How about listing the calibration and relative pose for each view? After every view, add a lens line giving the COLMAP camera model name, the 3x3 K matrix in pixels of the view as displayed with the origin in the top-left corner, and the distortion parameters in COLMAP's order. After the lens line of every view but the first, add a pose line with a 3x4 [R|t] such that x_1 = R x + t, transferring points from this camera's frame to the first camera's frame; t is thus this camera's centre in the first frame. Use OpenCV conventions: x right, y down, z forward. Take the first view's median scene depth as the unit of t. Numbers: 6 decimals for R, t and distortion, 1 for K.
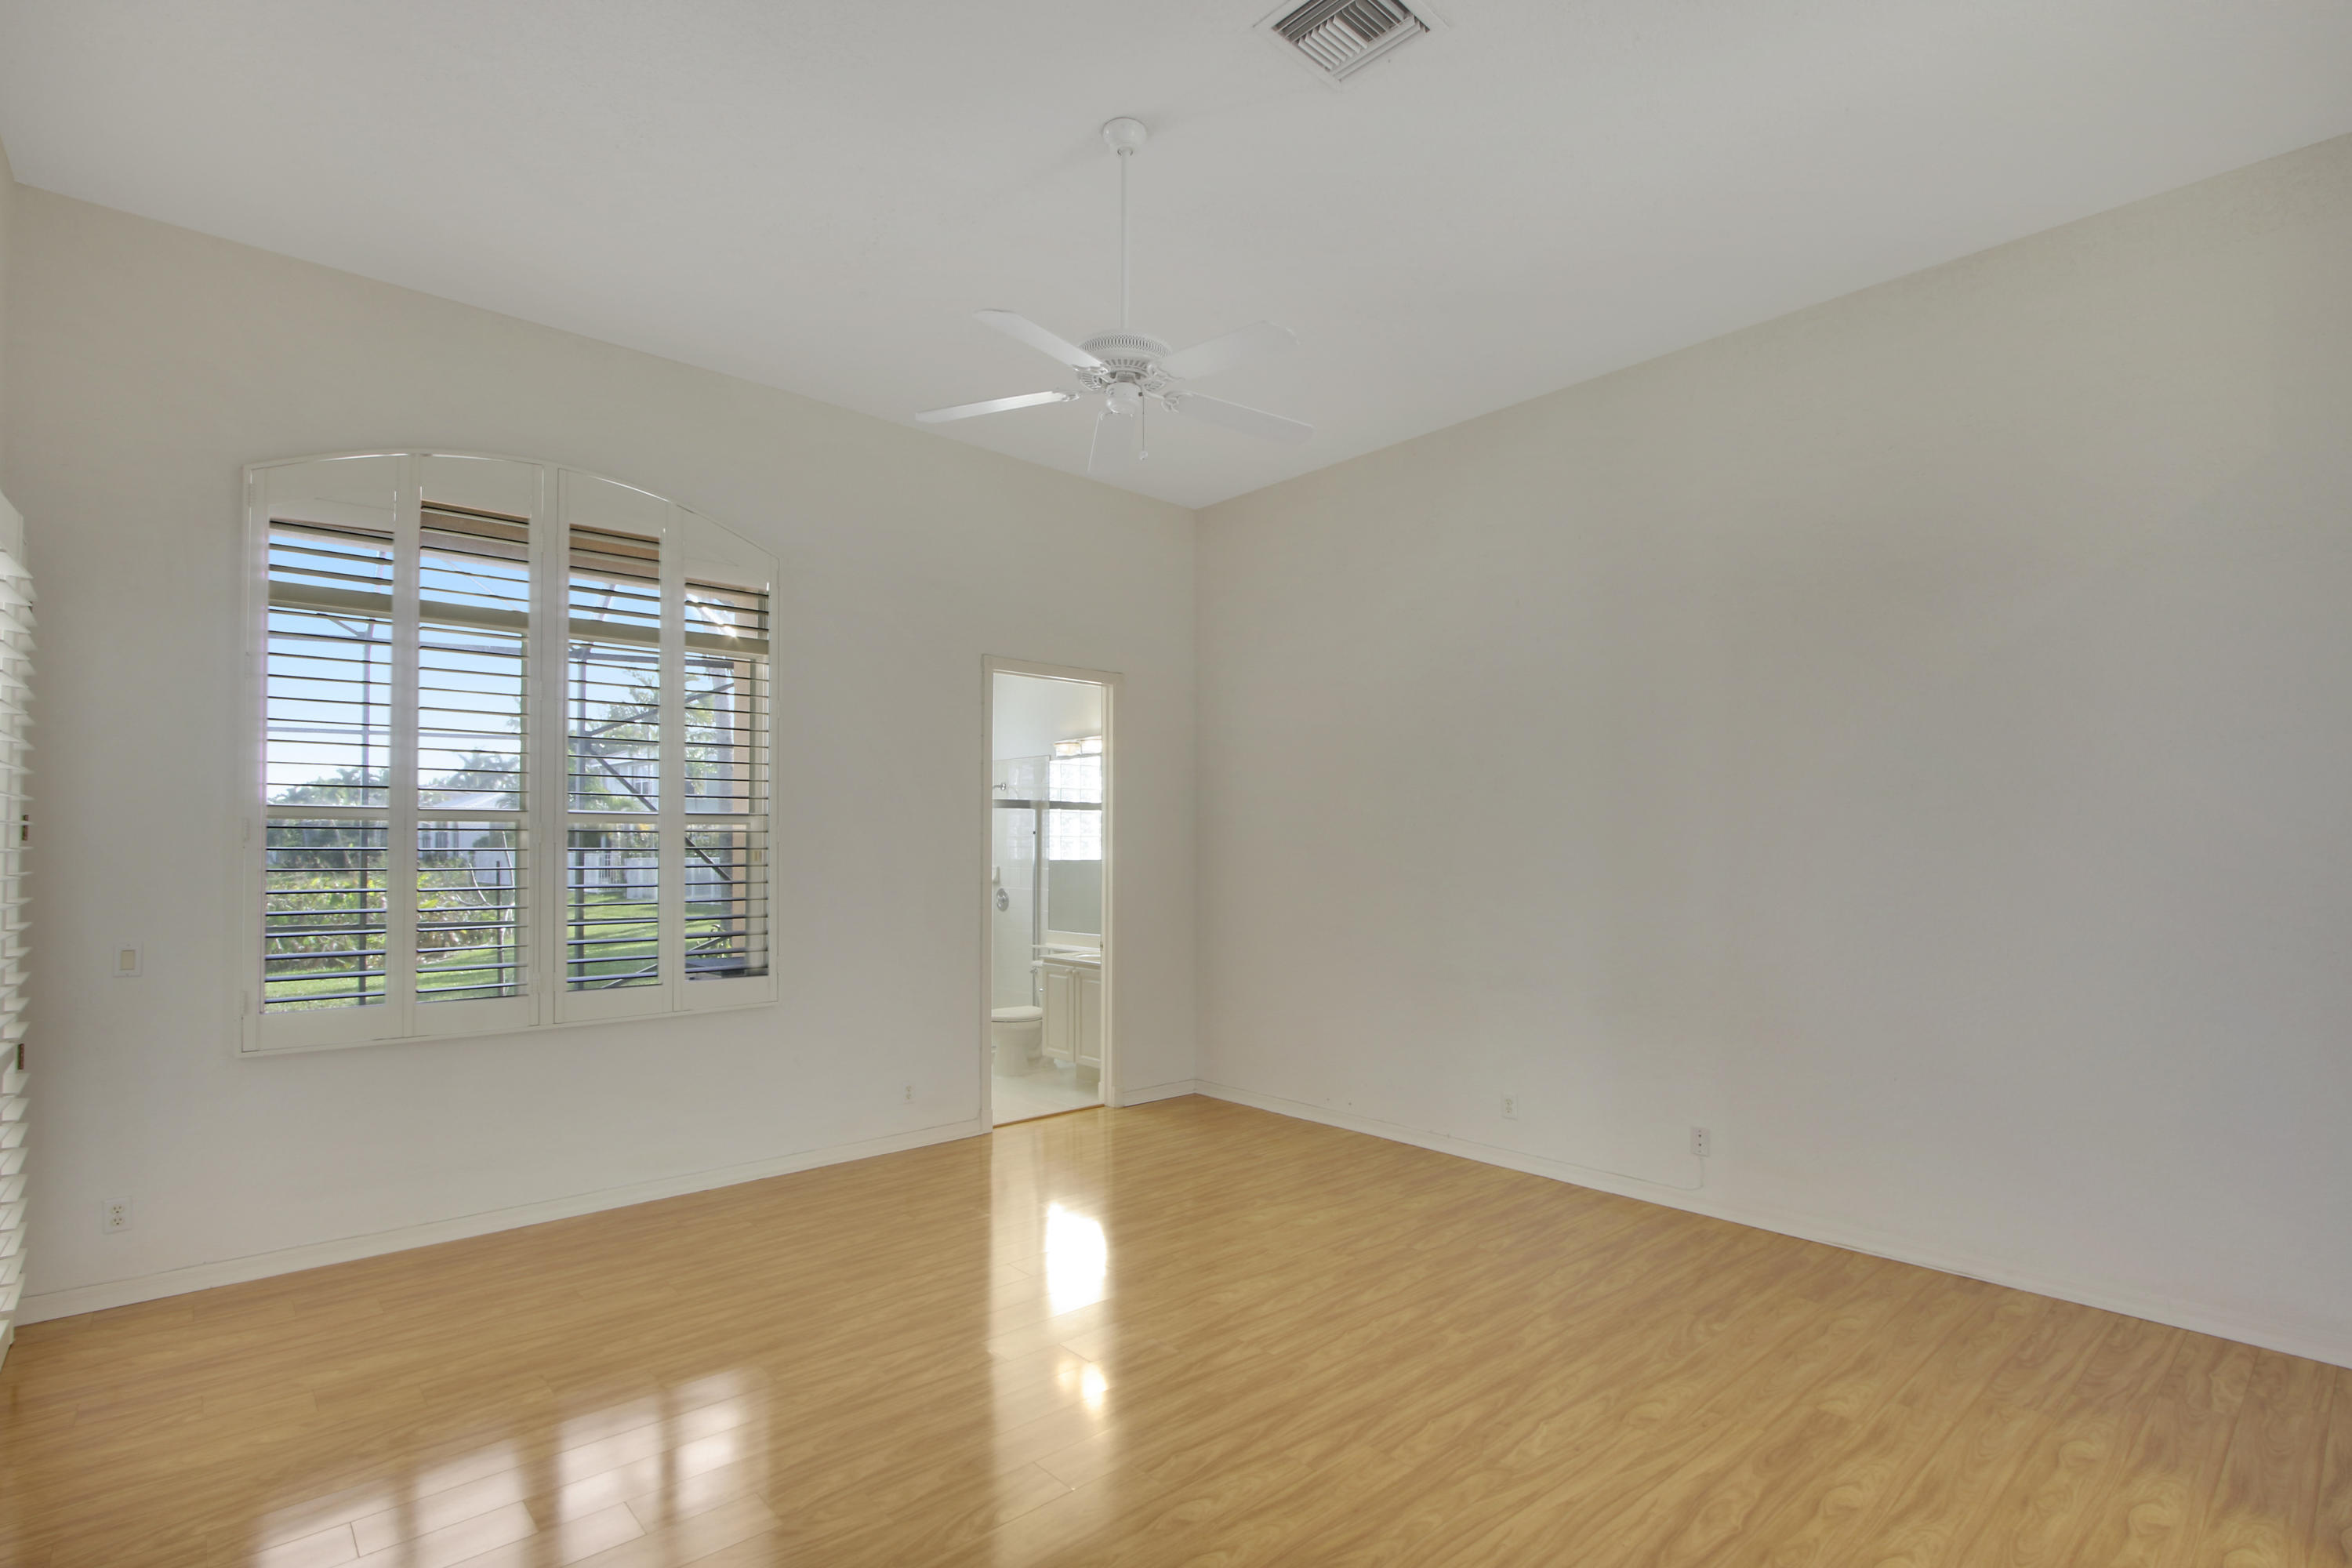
lens RADIAL K [[1108.1, 0, 1174.8], [0, 1108.1, 852.1], [0, 0, 1]] dist [0.000105, -0.000050]
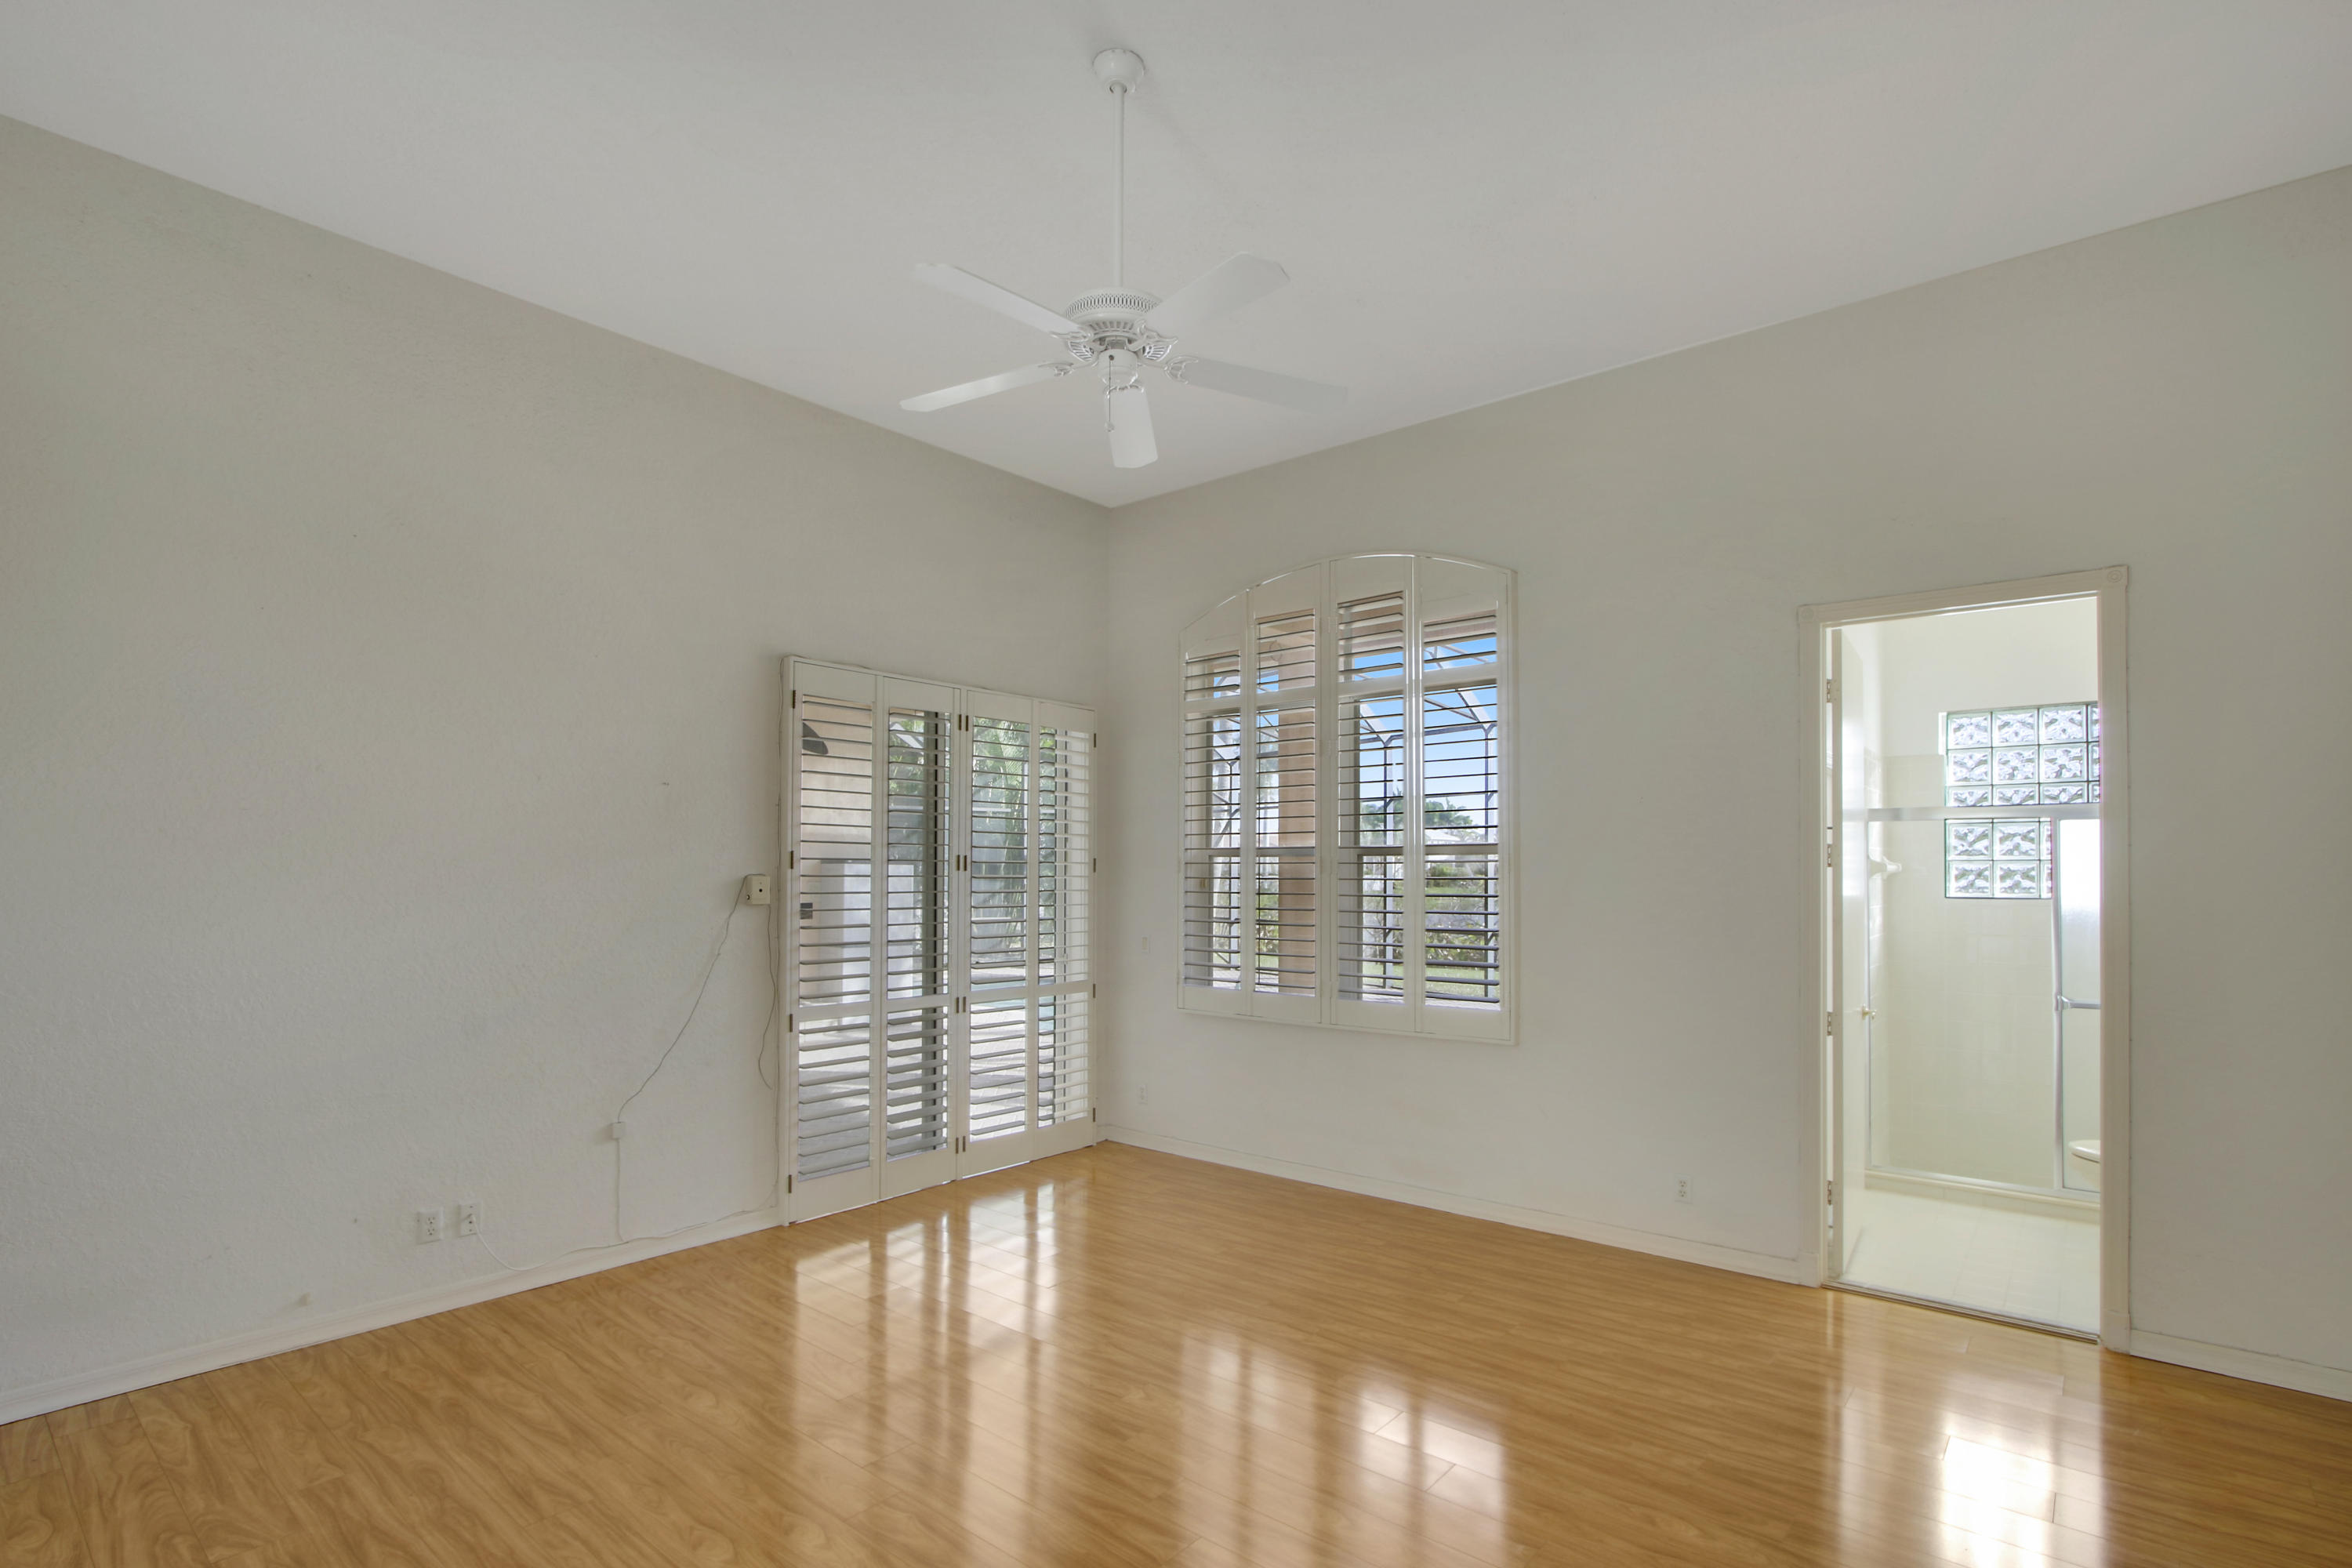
lens RADIAL K [[1106.5, 0, 1216.8], [0, 1106.5, 882.5], [0, 0, 1]] dist [-0.001061, -0.000628]
pose [[0.153868, 0.002359, -0.988089, 0.580758], [-0.003259, 0.999993, 0.001879, -0.001644], [0.988086, 0.002931, 0.153875, 0.658517]]
